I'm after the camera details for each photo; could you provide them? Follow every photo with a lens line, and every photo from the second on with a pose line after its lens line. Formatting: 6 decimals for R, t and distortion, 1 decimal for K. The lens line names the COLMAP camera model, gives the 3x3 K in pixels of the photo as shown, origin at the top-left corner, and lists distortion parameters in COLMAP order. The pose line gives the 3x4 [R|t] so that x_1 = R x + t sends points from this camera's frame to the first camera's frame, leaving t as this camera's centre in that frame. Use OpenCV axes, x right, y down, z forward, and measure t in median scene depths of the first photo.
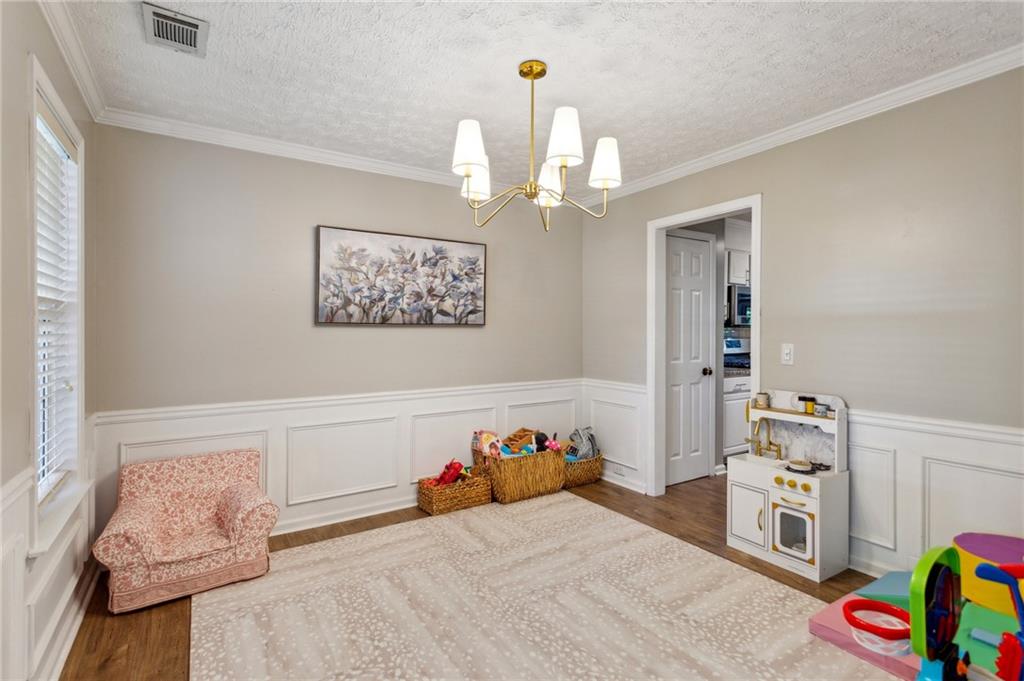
lens RADIAL K [[491.3, 0, 511.1], [0, 491.3, 334.9], [0, 0, 1]] dist [0.000849, 0.000194]
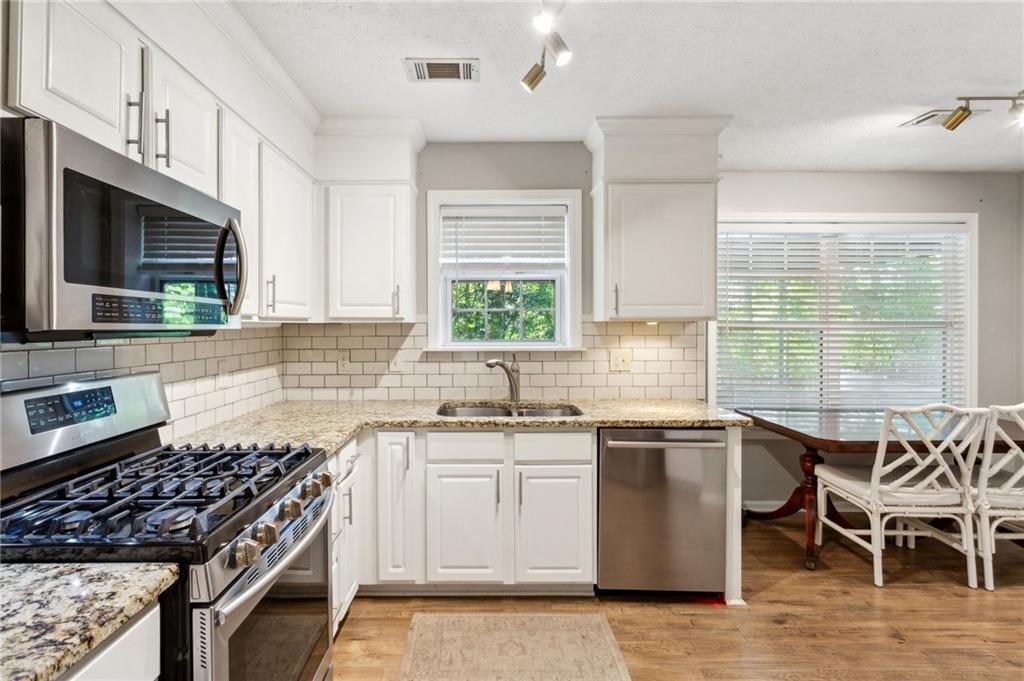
lens RADIAL K [[505.6, 0, 476.6], [0, 505.6, 332.4], [0, 0, 1]] dist [0.001475, 0.000311]
pose [[0.553673, -0.007925, 0.832697, 0.462194], [0.003222, 0.999968, 0.007375, -0.024875], [-0.832728, -0.001401, 0.553680, 0.908639]]
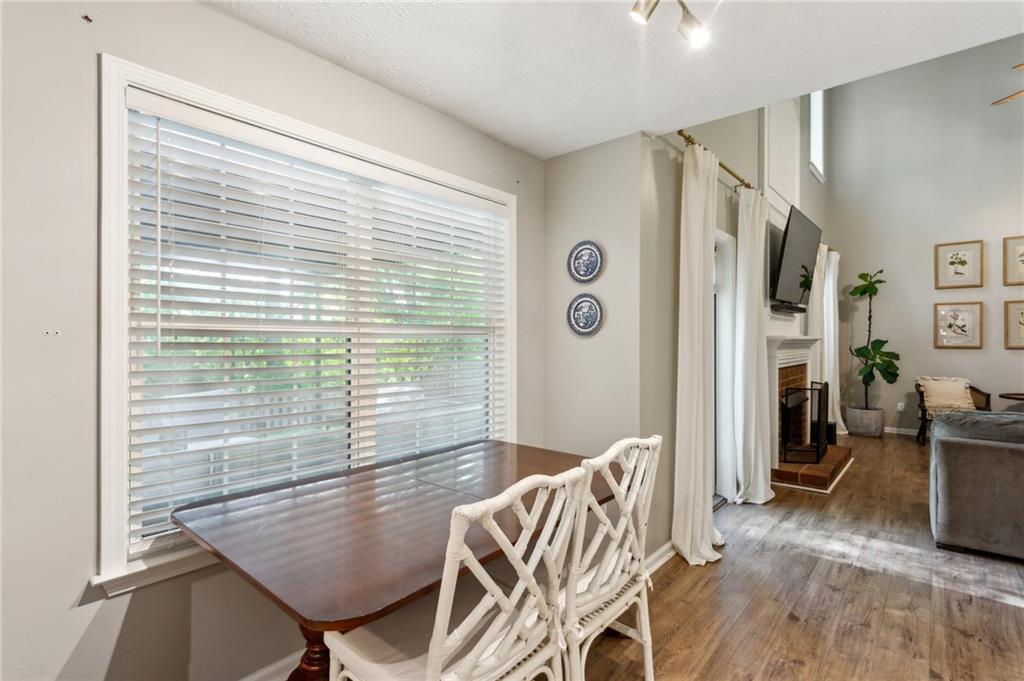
lens RADIAL K [[491.3, 0, 511.1], [0, 491.3, 334.9], [0, 0, 1]] dist [0.000849, 0.000194]
pose [[-0.281966, 0.008704, 0.959385, 0.975532], [0.005379, 0.999957, -0.007491, -0.017709], [-0.959409, 0.003048, -0.282001, 0.879245]]
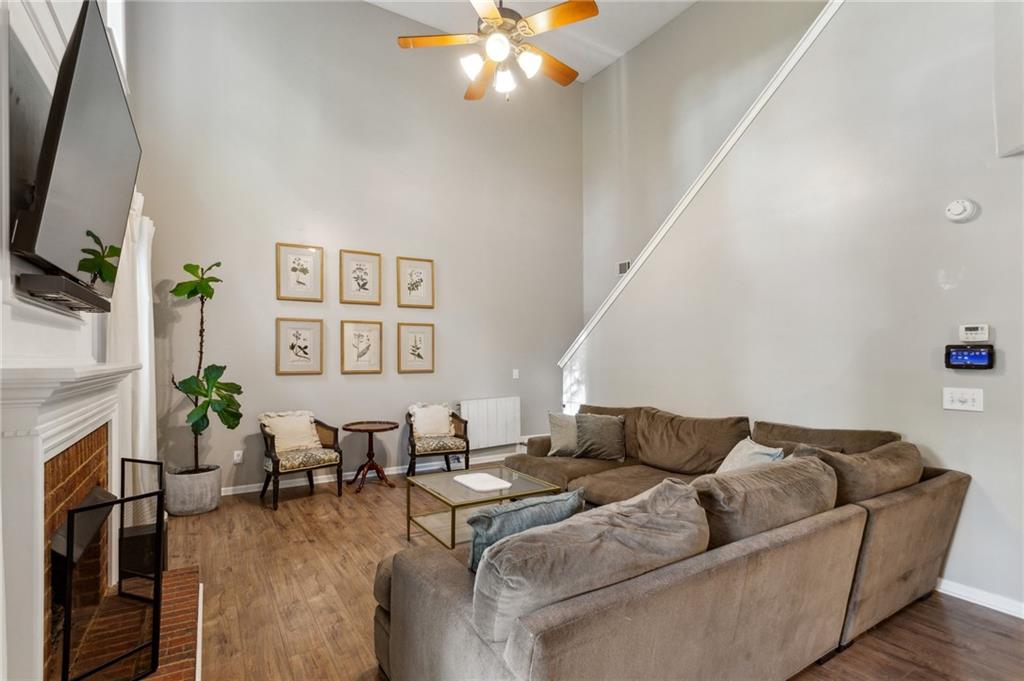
lens RADIAL K [[497.3, 0, 516.1], [0, 497.3, 360.3], [0, 0, 1]] dist [-0.001544, -0.000111]
pose [[-0.999972, 0.001500, 0.007276, 1.520594], [0.001584, 0.999931, 0.011619, -0.030261], [-0.007258, 0.011630, -0.999906, 0.348676]]
